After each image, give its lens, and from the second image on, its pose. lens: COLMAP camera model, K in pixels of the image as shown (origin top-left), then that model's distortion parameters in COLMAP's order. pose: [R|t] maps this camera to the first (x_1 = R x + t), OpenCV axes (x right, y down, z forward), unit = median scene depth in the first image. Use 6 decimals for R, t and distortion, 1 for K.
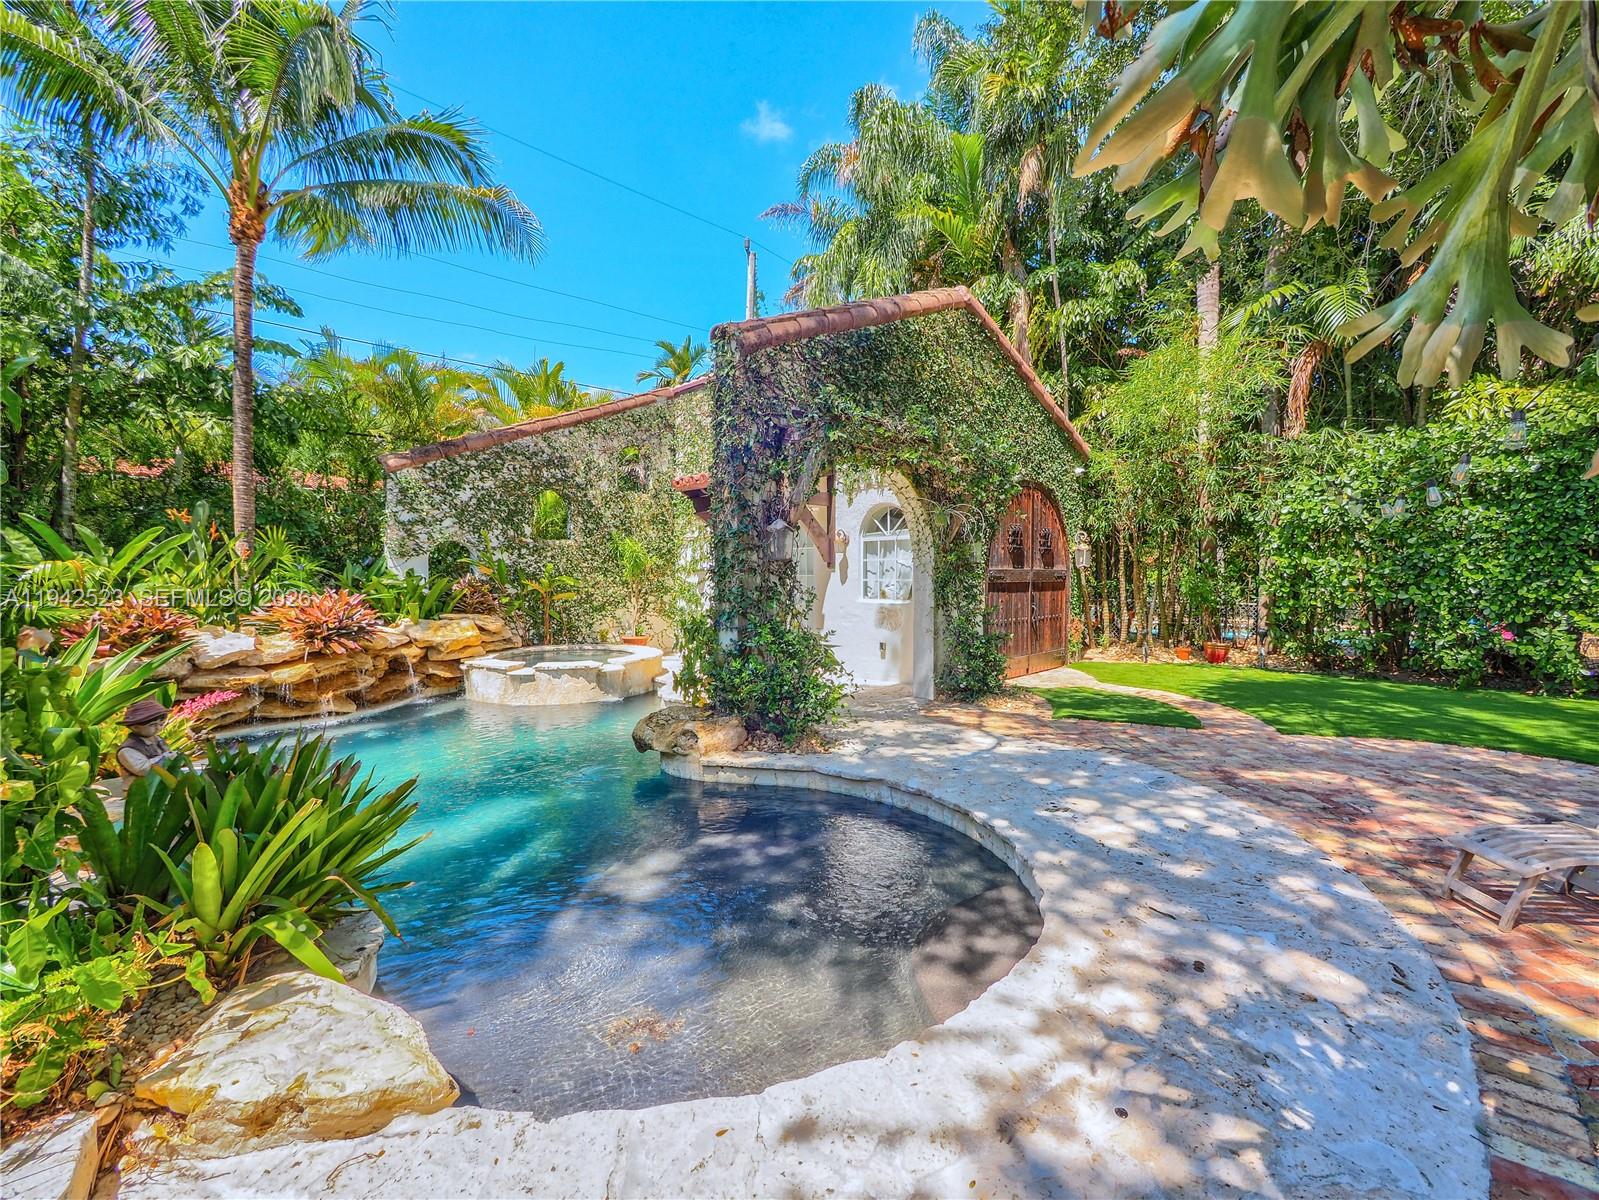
lens RADIAL K [[674.5, 0, 805.3], [0, 674.5, 588.7], [0, 0, 1]] dist [-0.004458, 0.000300]
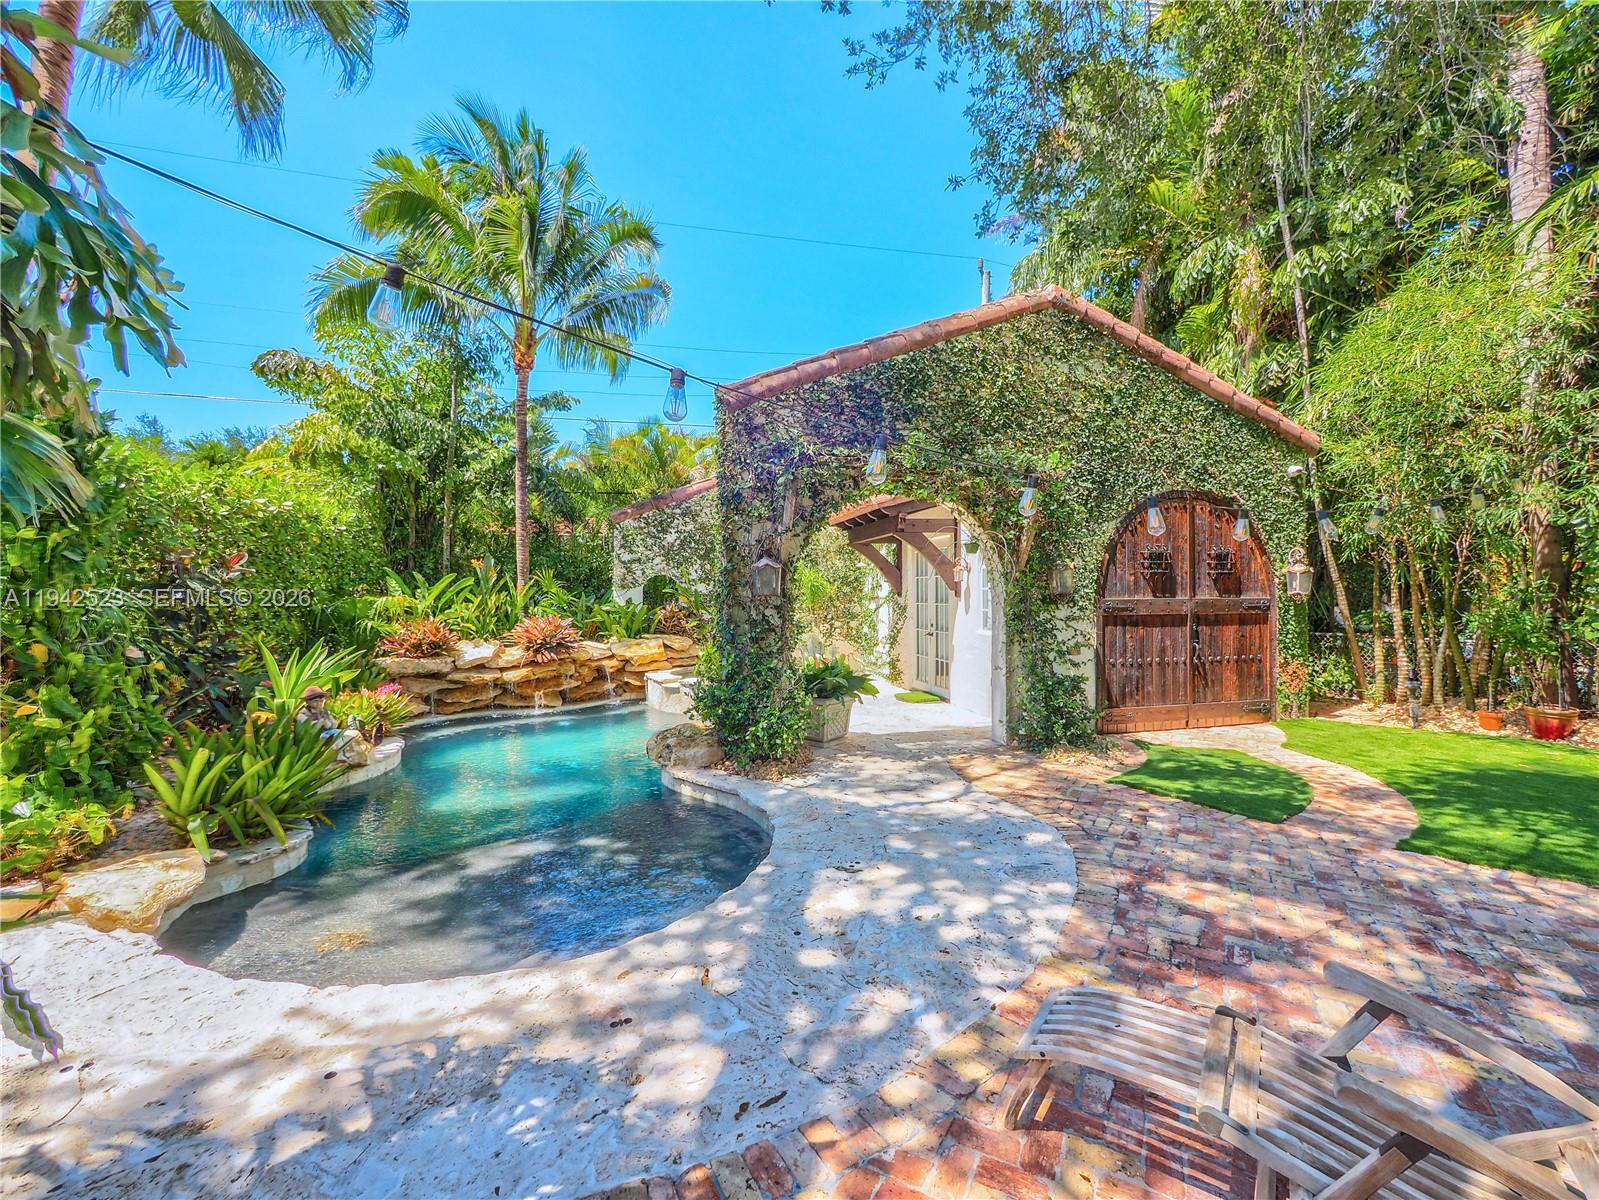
lens RADIAL K [[678.9, 0, 803.6], [0, 678.9, 587.7], [0, 0, 1]] dist [-0.005575, -0.000100]
pose [[0.862810, -0.007694, -0.505470, 0.342947], [-0.008243, 0.999537, -0.029283, -0.013883], [0.505461, 0.029432, 0.862347, 0.058762]]
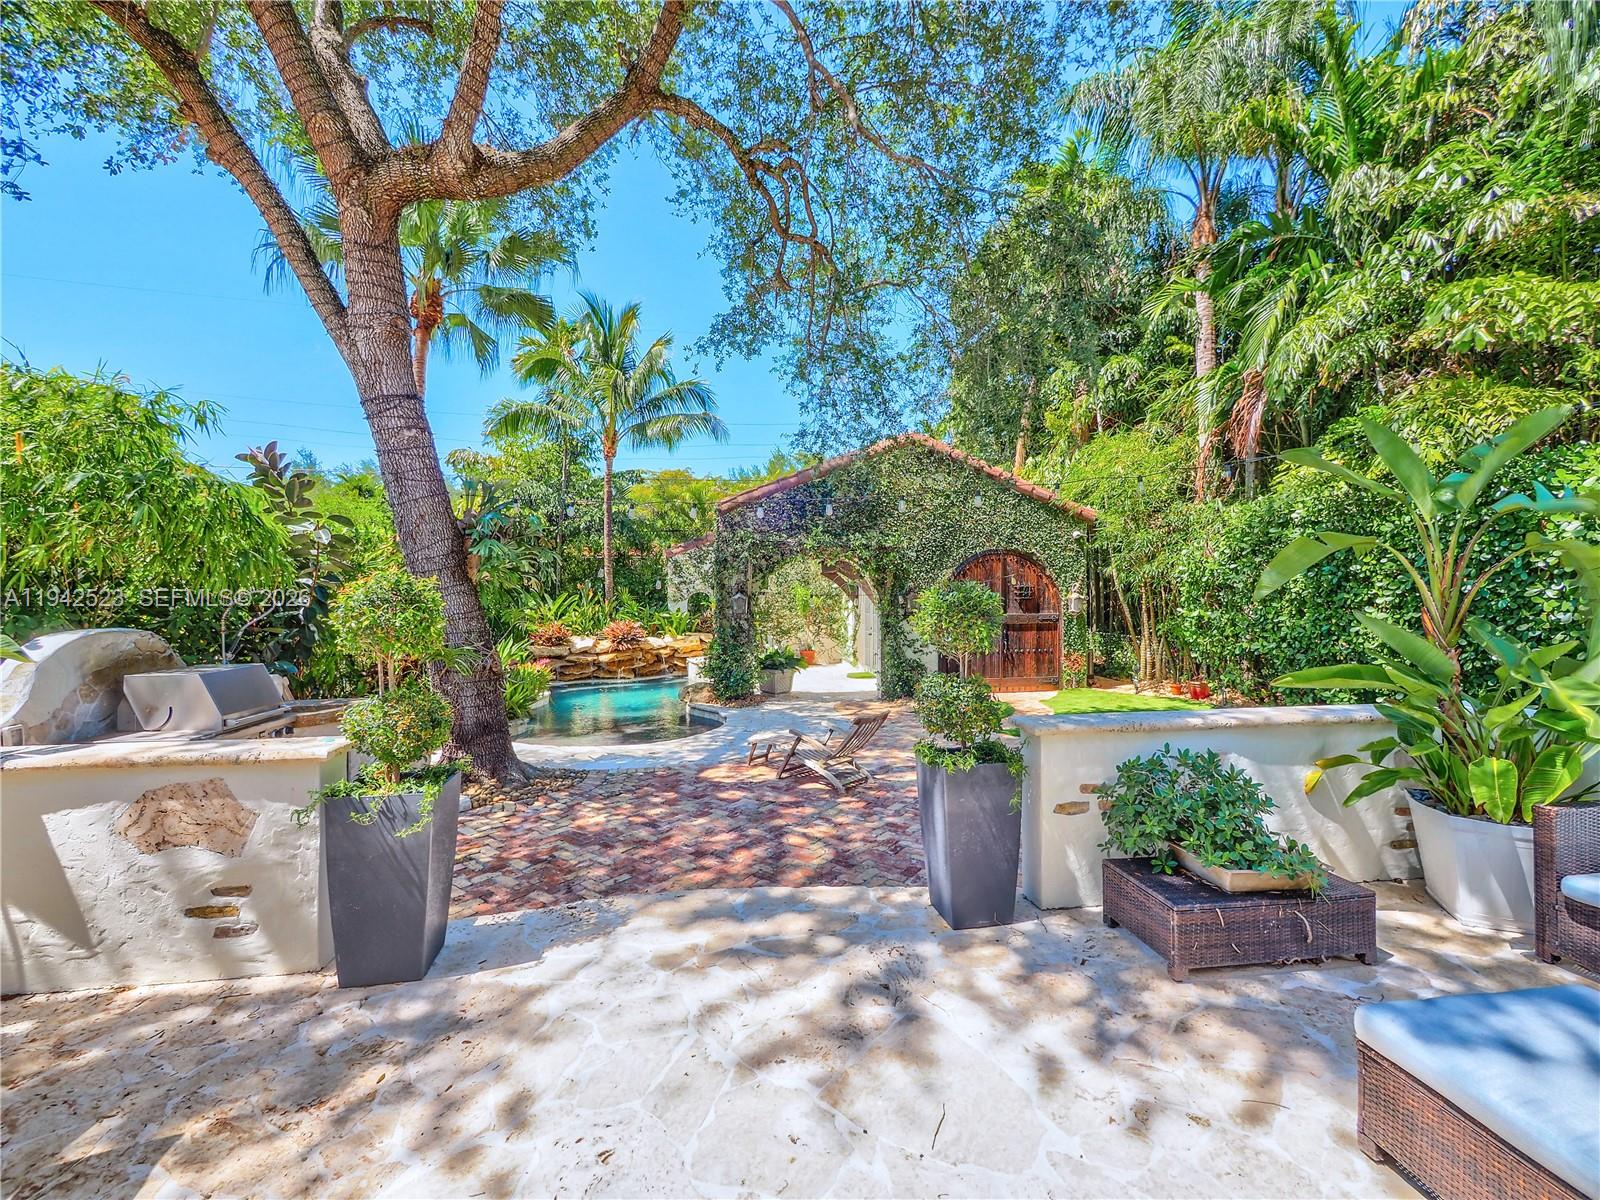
lens RADIAL K [[679.3, 0, 804.1], [0, 679.3, 587.7], [0, 0, 1]] dist [-0.005575, -0.000100]
pose [[0.810028, -0.004259, -0.586376, 0.802801], [-0.011895, 0.999649, -0.023692, -0.044748], [0.586271, 0.026166, 0.809692, -0.329205]]
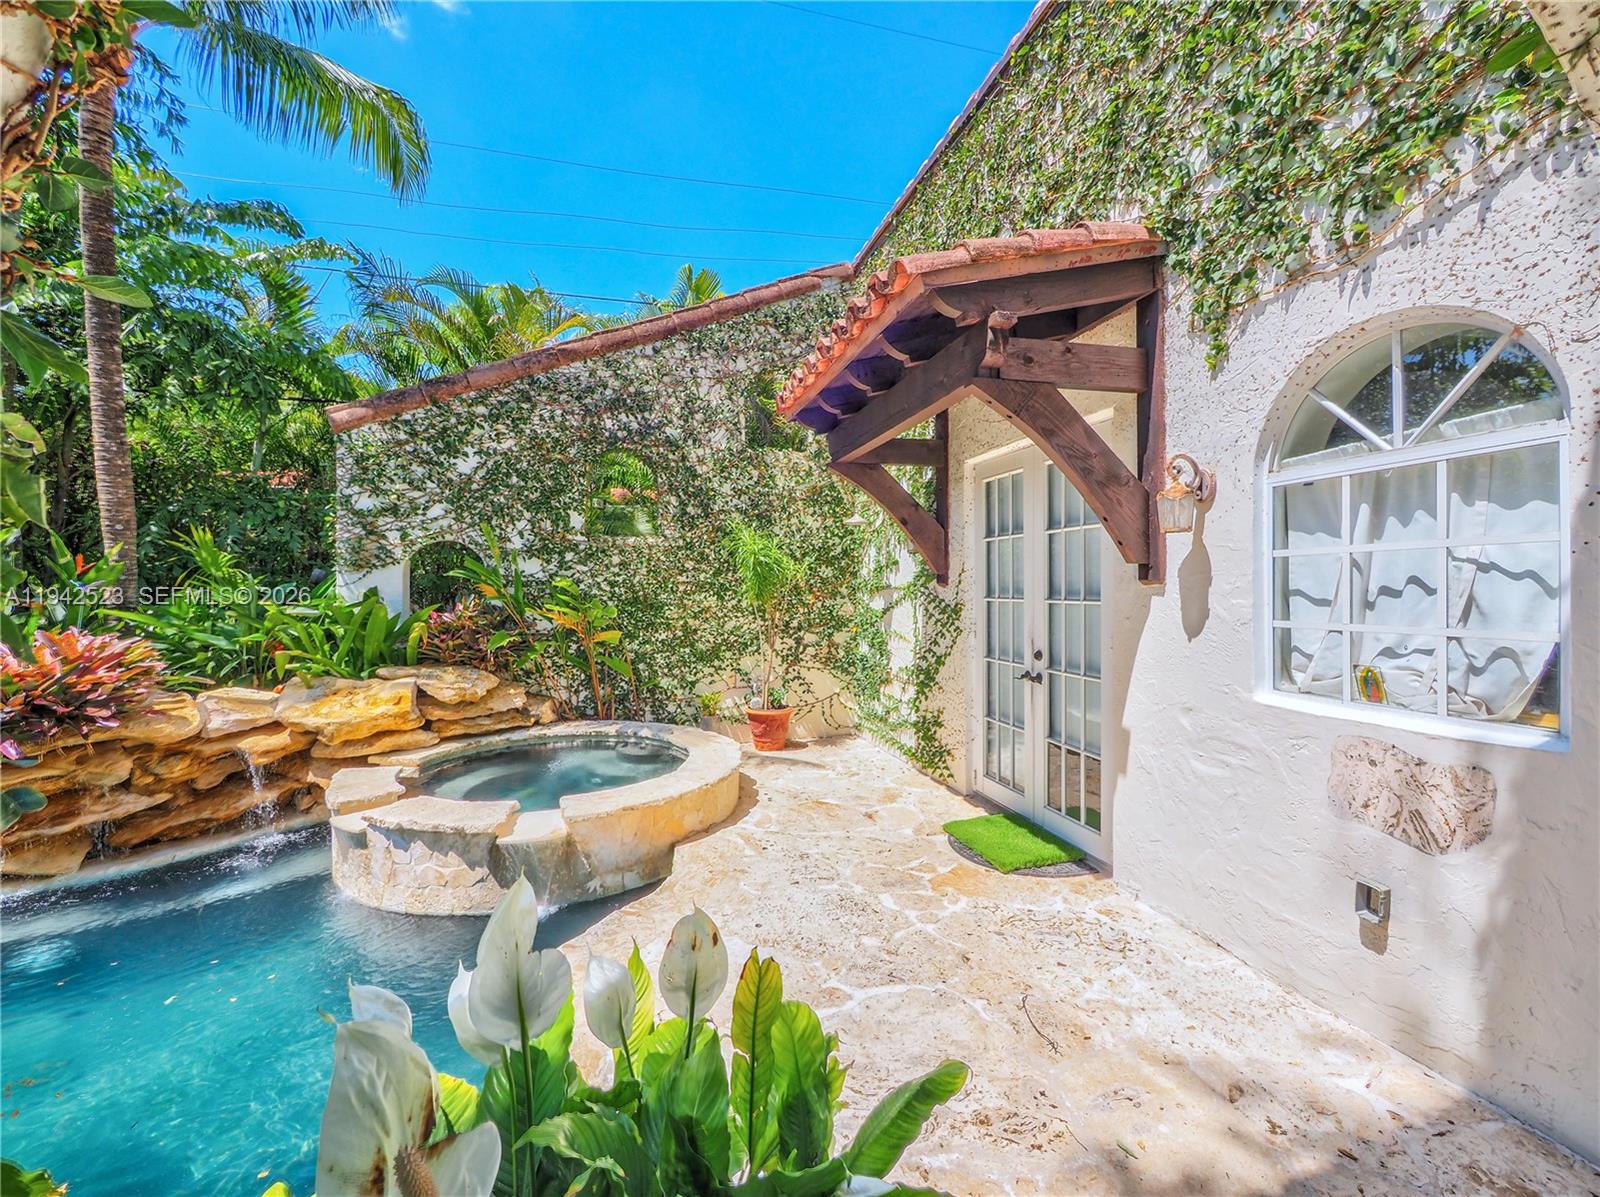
lens RADIAL K [[674.9, 0, 805.9], [0, 674.9, 587.2], [0, 0, 1]] dist [-0.004458, 0.000300]
pose [[0.875171, -0.003198, -0.483803, 0.050327], [-0.007182, 0.999782, -0.019599, -0.021063], [0.483760, 0.020627, 0.874958, 0.649889]]
